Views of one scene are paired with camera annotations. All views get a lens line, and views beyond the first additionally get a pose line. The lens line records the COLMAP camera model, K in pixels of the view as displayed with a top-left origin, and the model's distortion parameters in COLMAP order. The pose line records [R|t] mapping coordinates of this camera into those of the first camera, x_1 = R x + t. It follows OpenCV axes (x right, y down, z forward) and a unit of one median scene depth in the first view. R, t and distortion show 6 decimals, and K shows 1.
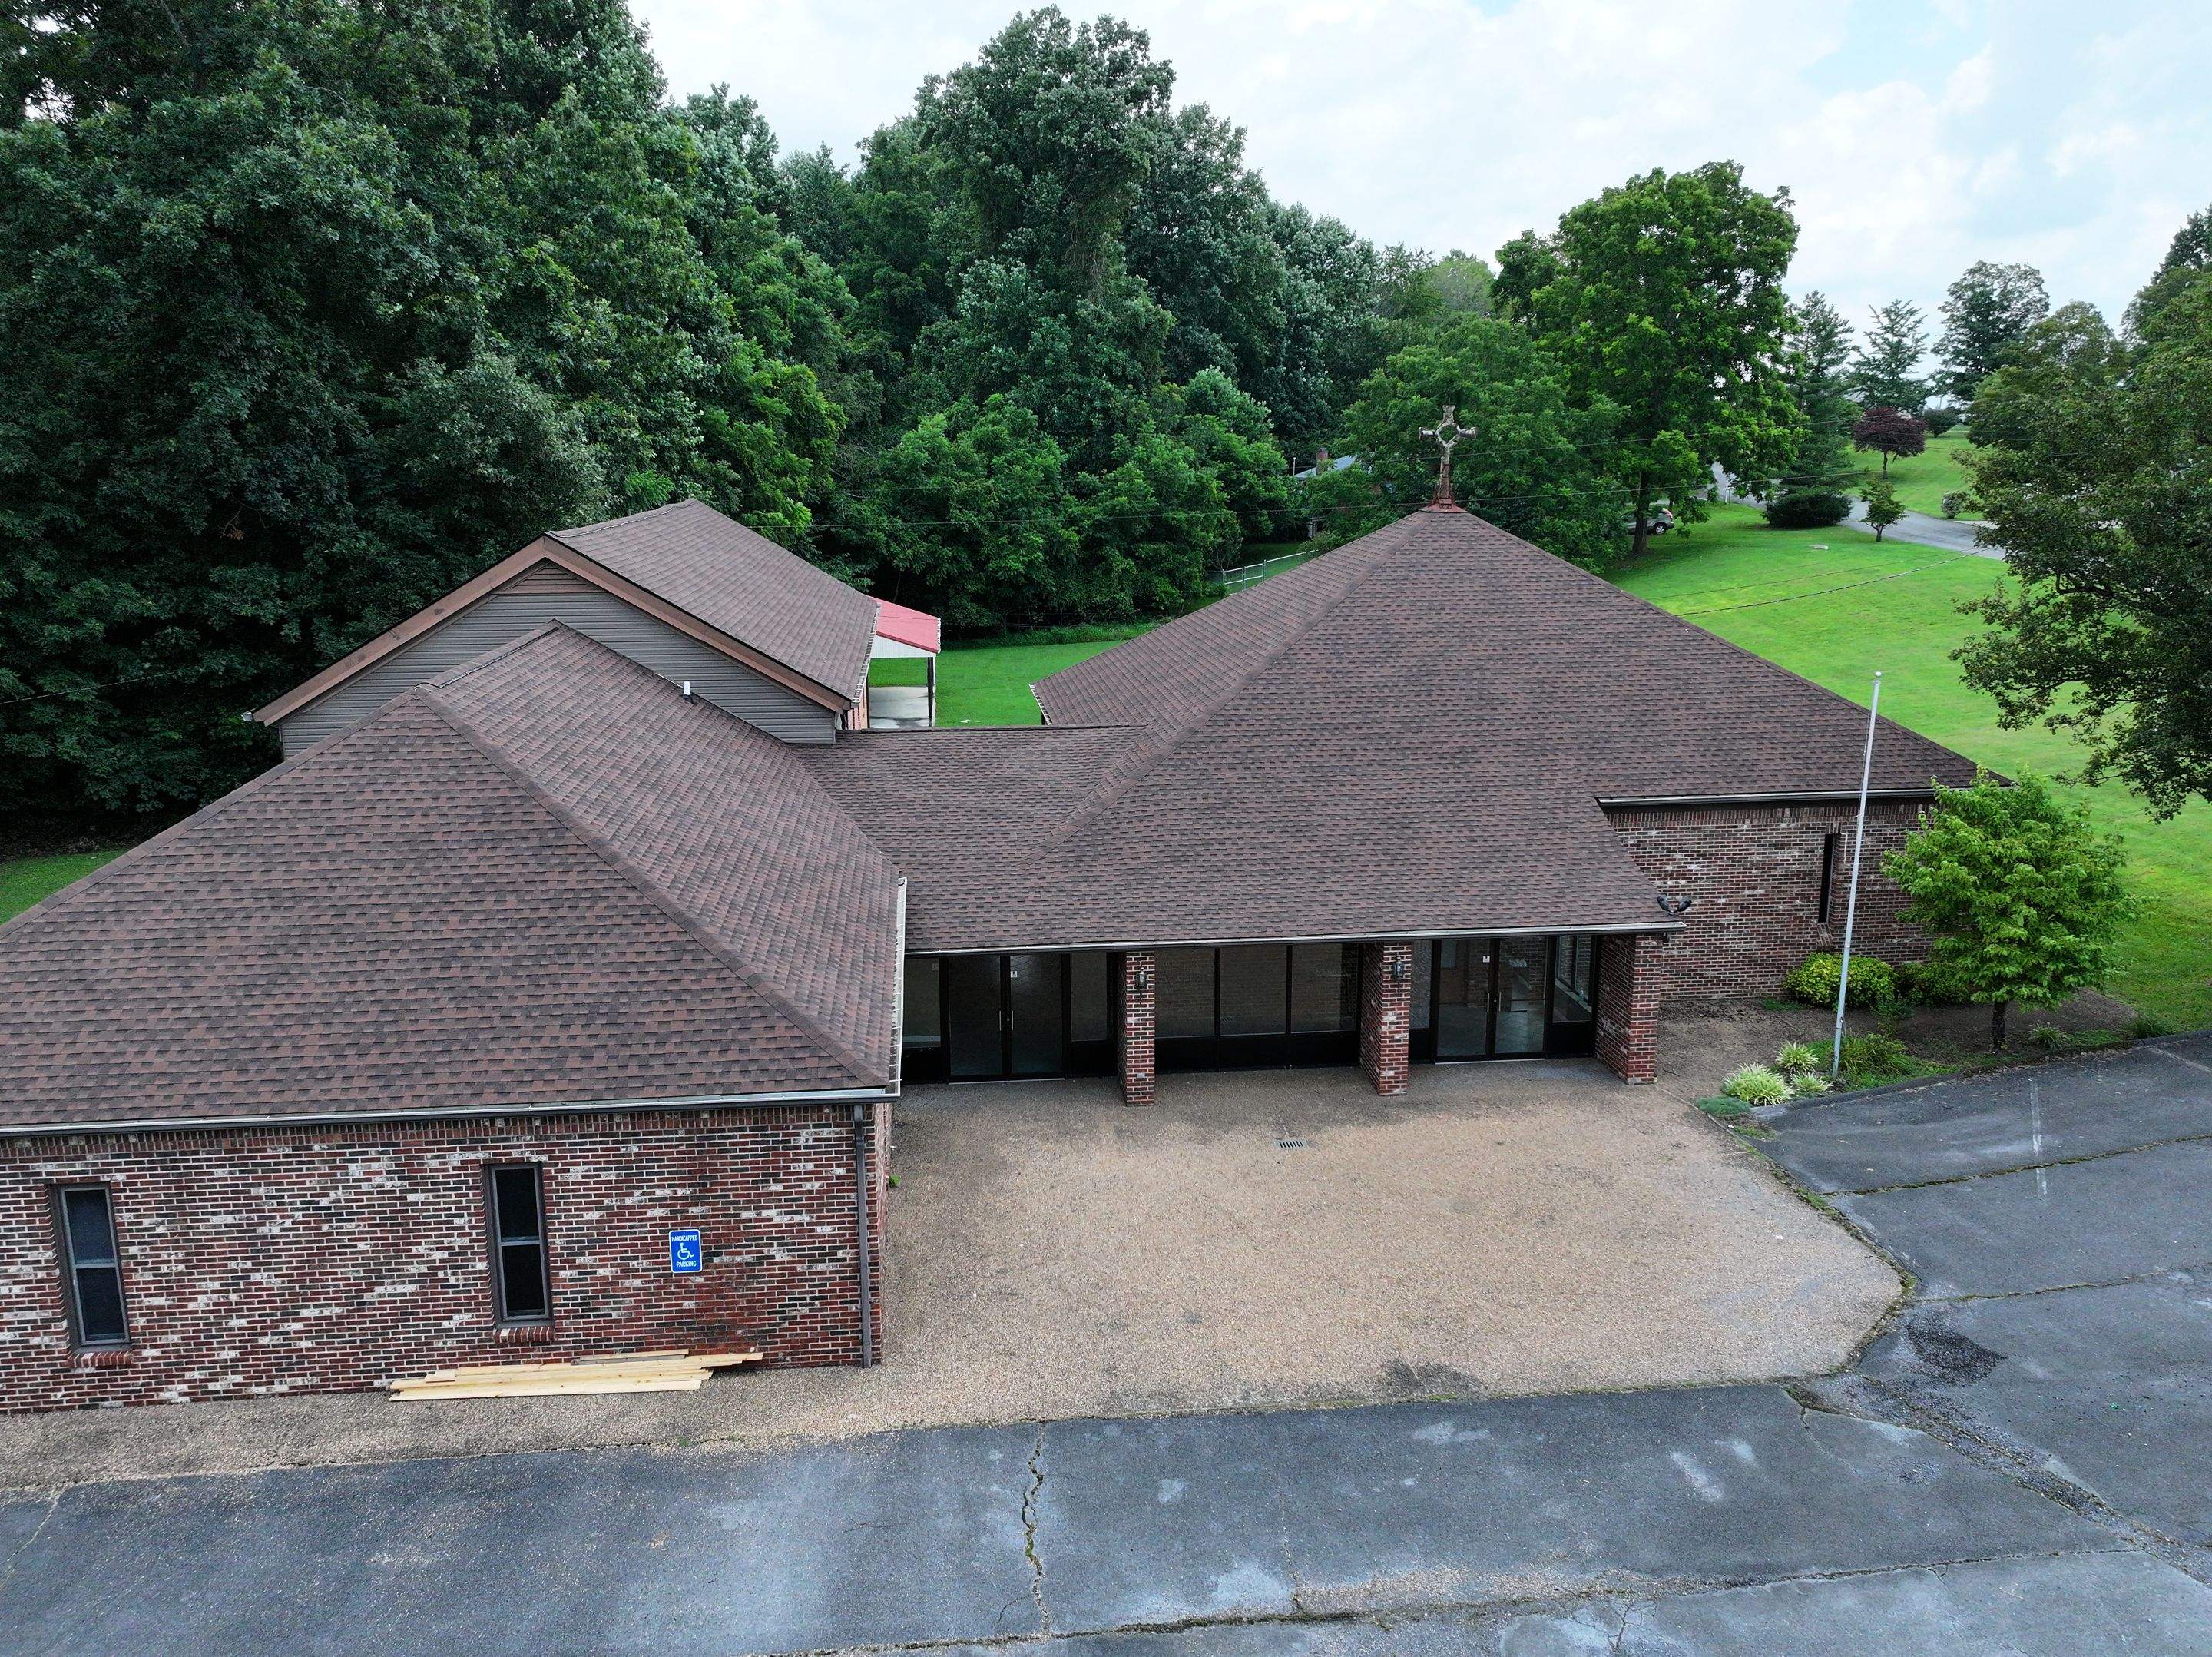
lens RADIAL K [[1758.6, 0, 1105.6], [0, 1758.6, 834.2], [0, 0, 1]] dist [0.004990, -0.001087]
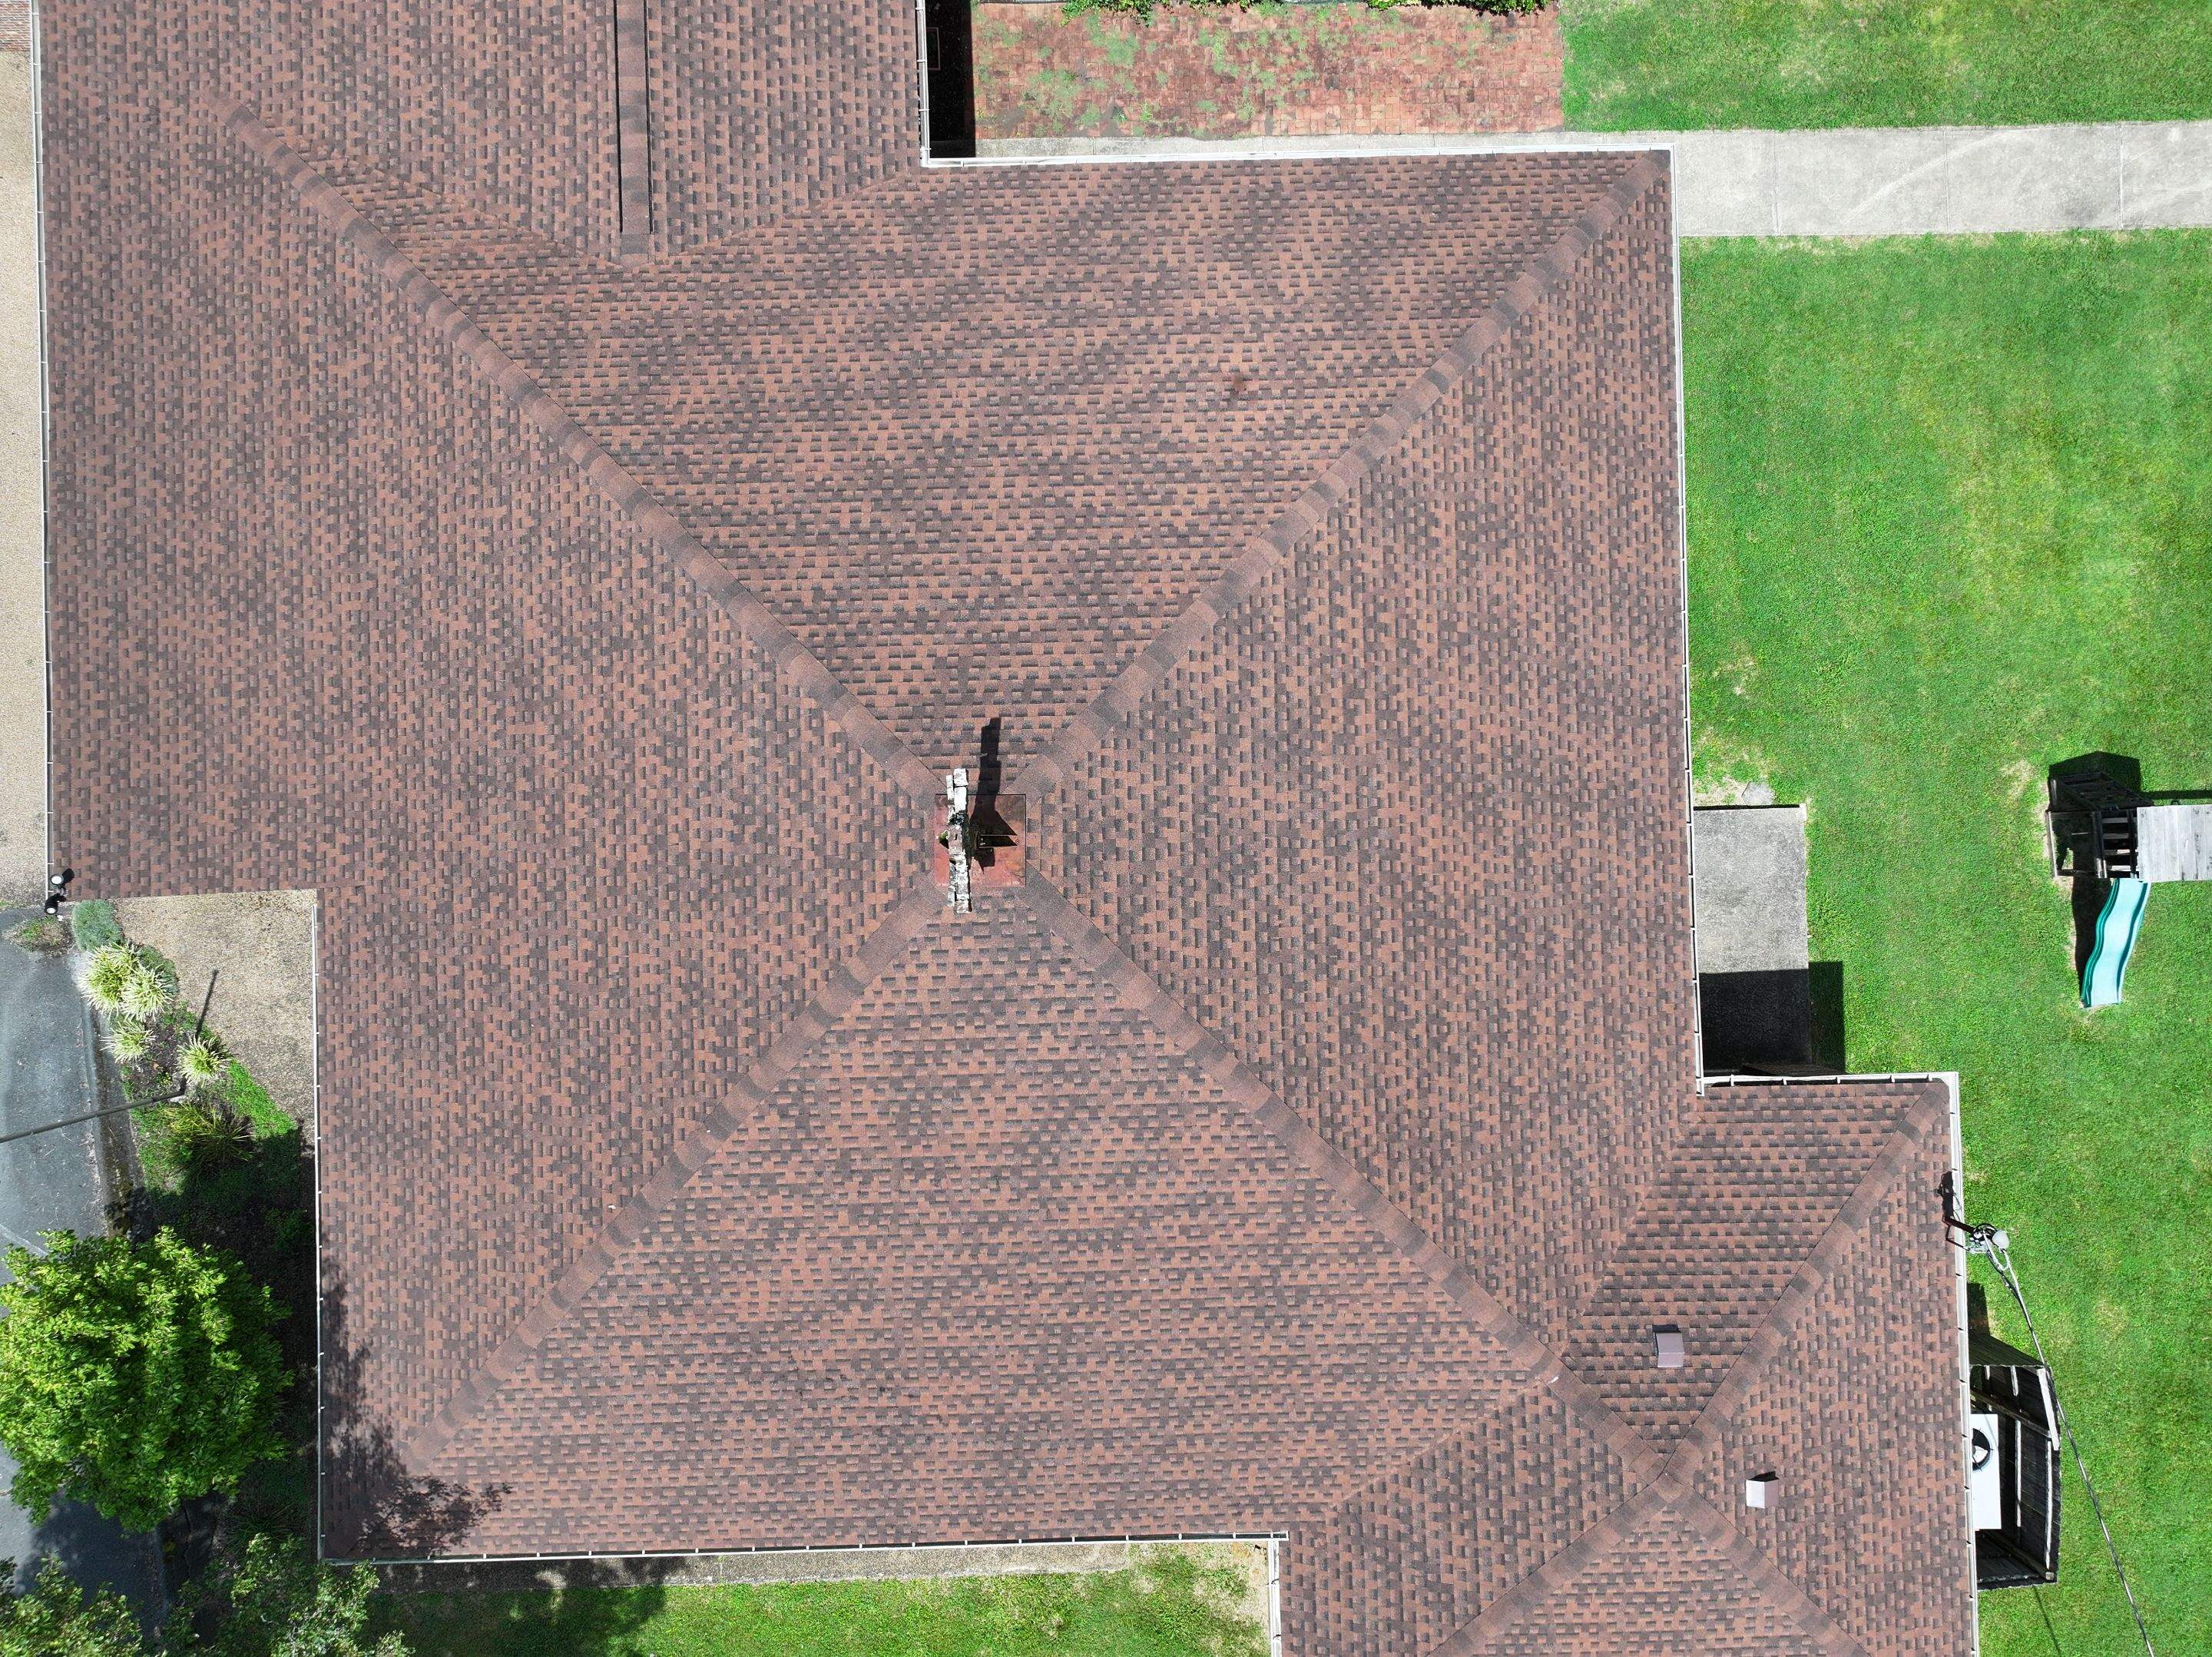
lens RADIAL K [[1758.6, 0, 1105.6], [0, 1758.6, 834.2], [0, 0, 1]] dist [0.004990, -0.001087]
pose [[-0.082712, 0.996358, -0.020729, 0.381485], [-0.212619, 0.002678, 0.977132, -1.205717], [0.973628, 0.085228, 0.211623, 1.819956]]
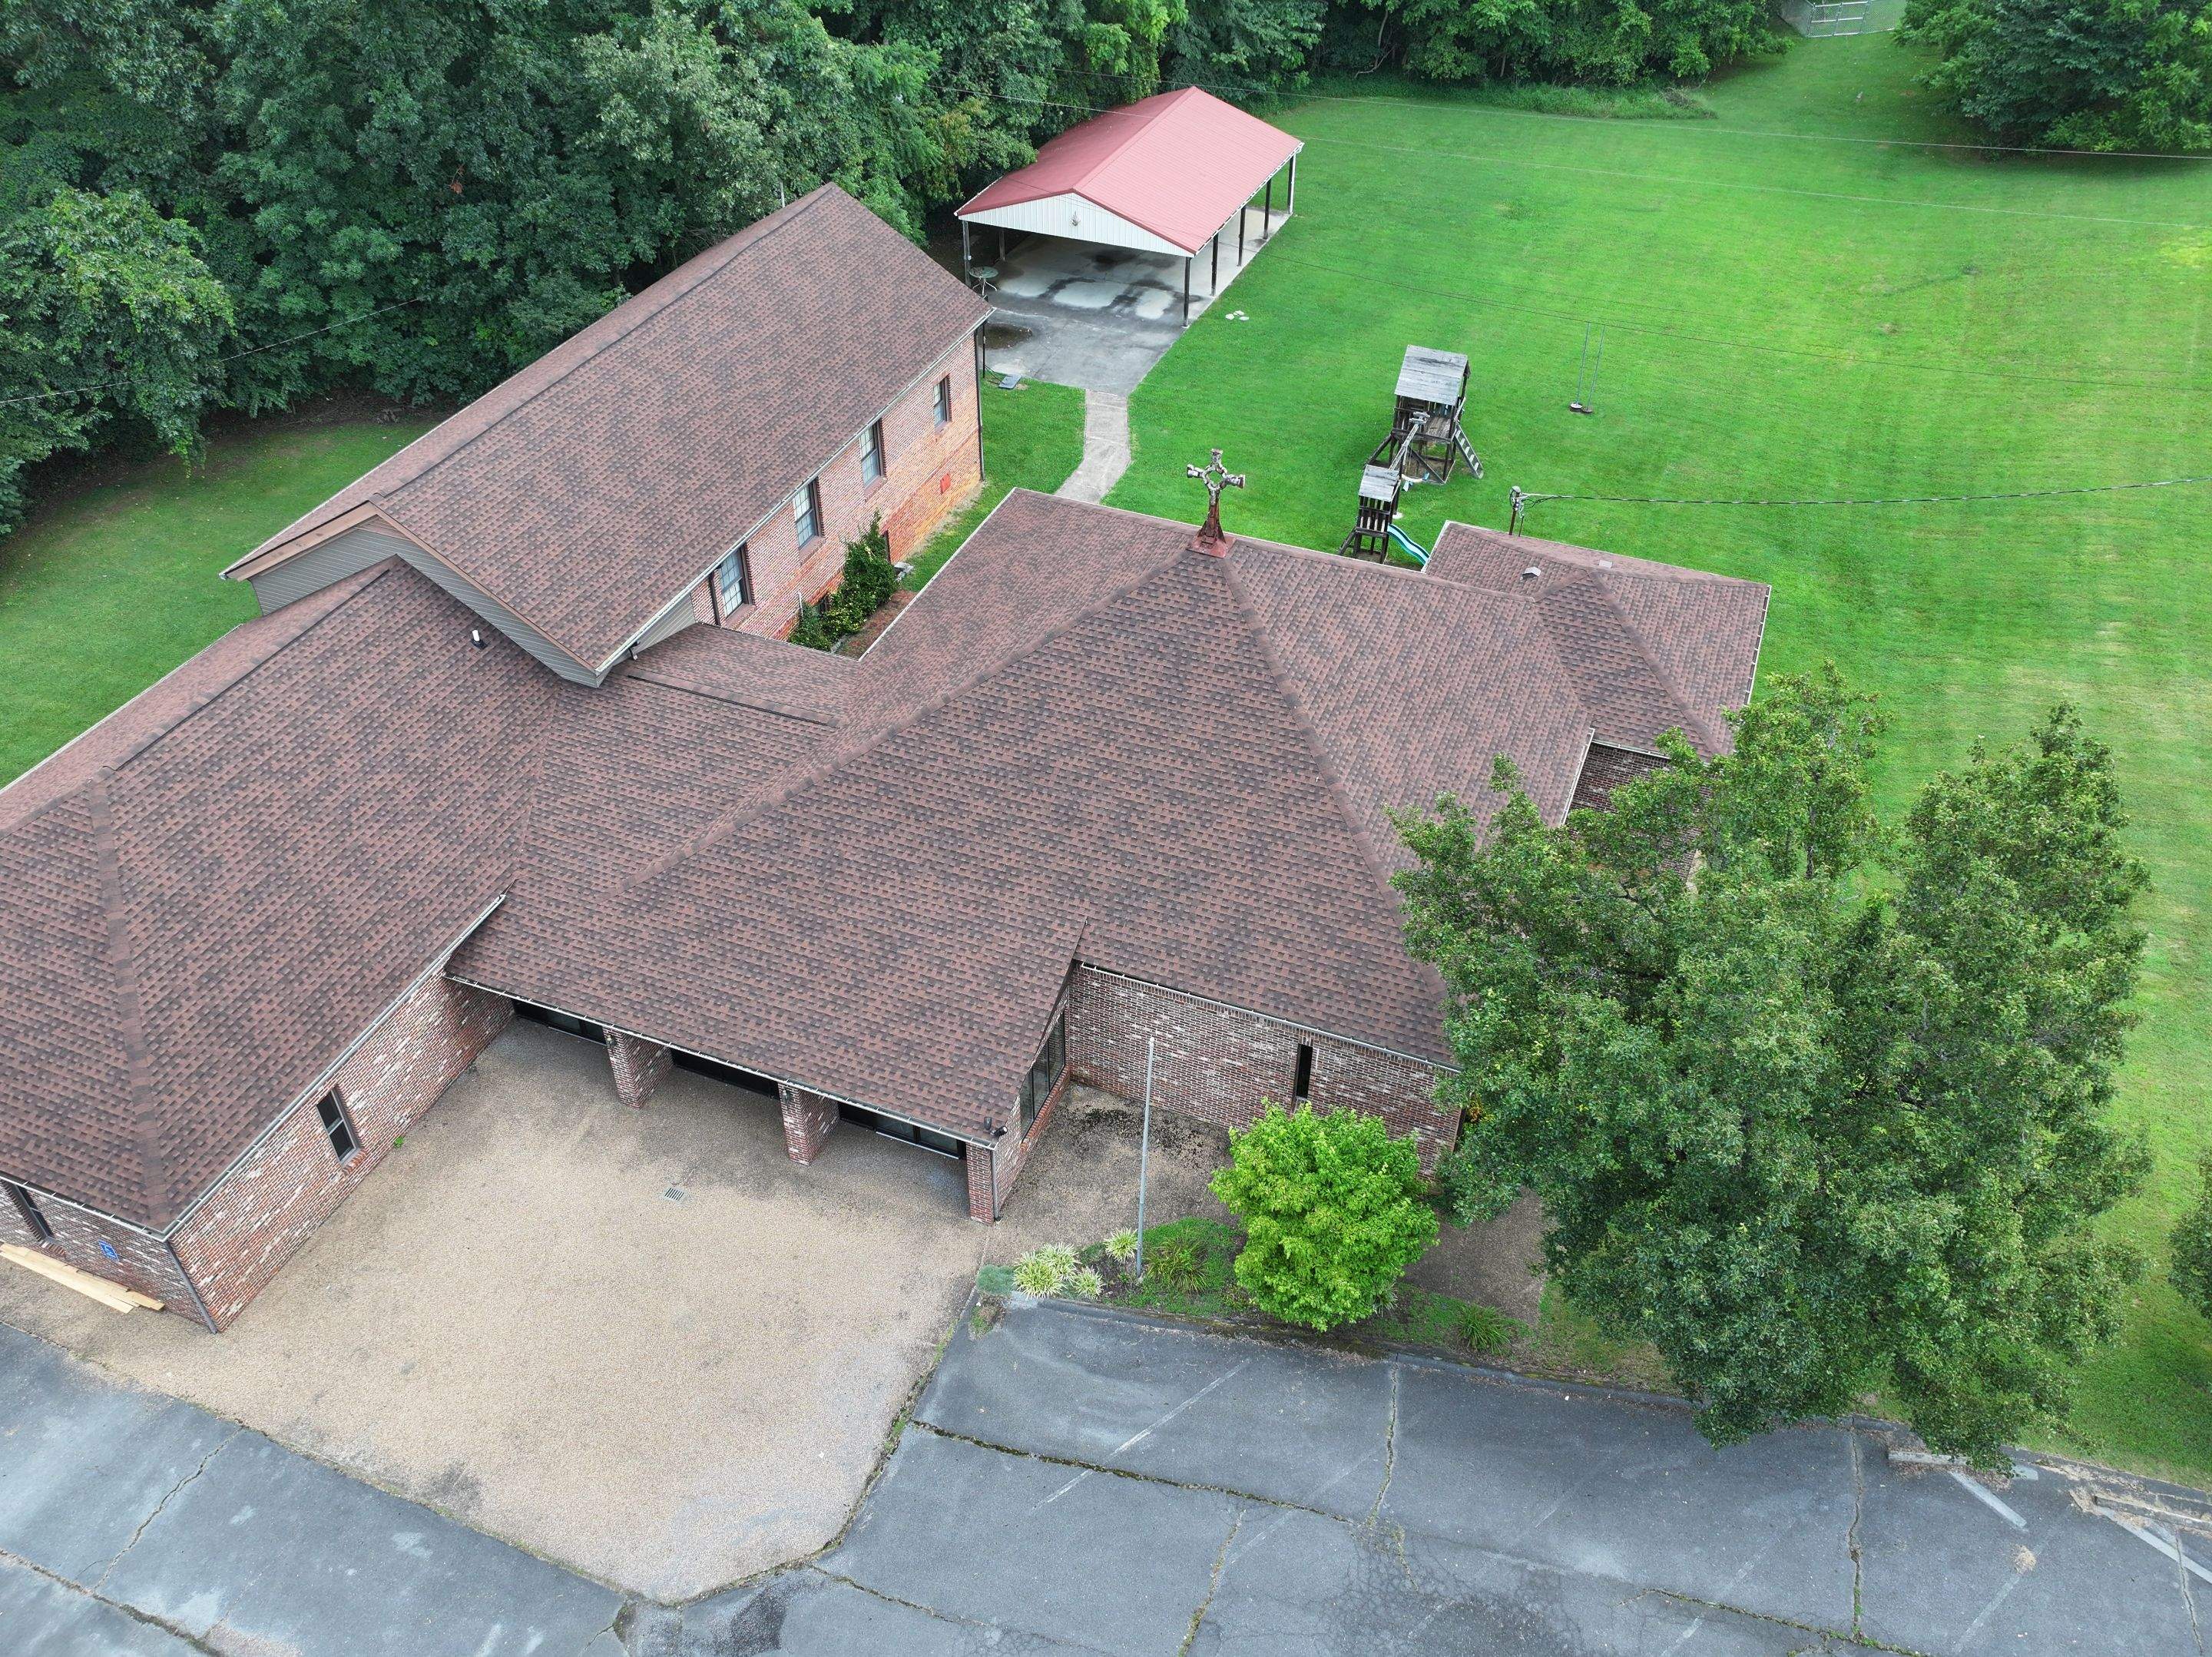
lens RADIAL K [[1761.2, 0, 1105.9], [0, 1761.2, 831.7], [0, 0, 1]] dist [-0.003026, 0.021040]
pose [[0.883846, 0.306384, -0.353477, 1.045322], [-0.108523, 0.869335, 0.482161, -0.996366], [0.455016, -0.387795, 0.801608, 0.229019]]
